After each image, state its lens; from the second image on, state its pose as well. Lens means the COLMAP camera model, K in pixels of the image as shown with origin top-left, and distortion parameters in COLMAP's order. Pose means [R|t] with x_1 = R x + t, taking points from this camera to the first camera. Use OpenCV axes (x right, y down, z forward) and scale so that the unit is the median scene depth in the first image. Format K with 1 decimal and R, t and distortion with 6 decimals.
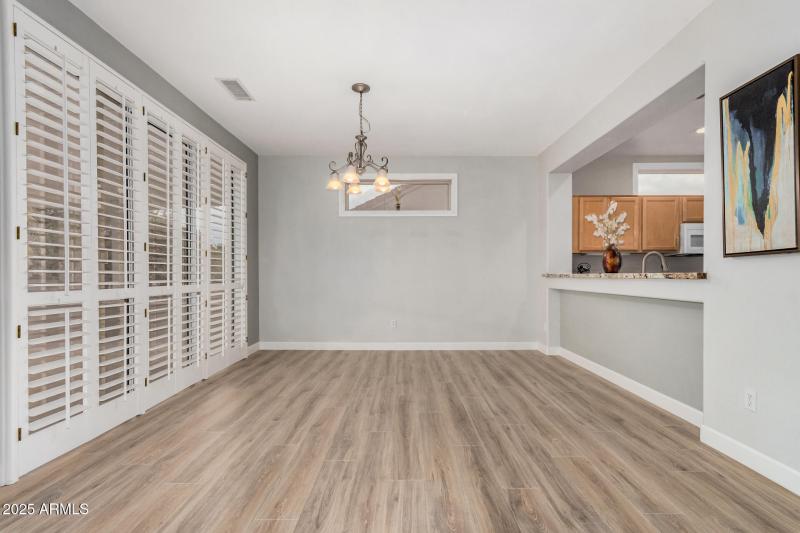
lens RADIAL K [[368.9, 0, 400.3], [0, 368.9, 270.2], [0, 0, 1]] dist [0.001571, 0.000270]
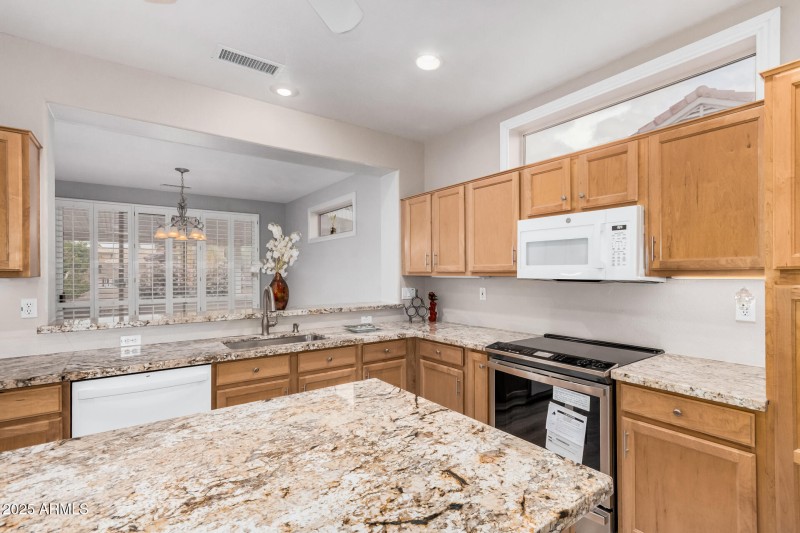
lens RADIAL K [[381.8, 0, 401.5], [0, 381.8, 272.1], [0, 0, 1]] dist [0.001645, 0.000390]
pose [[0.601519, -0.003755, -0.798850, 1.079003], [0.005520, 0.999985, -0.000543, -0.056877], [0.798840, -0.004083, 0.601530, 0.541132]]
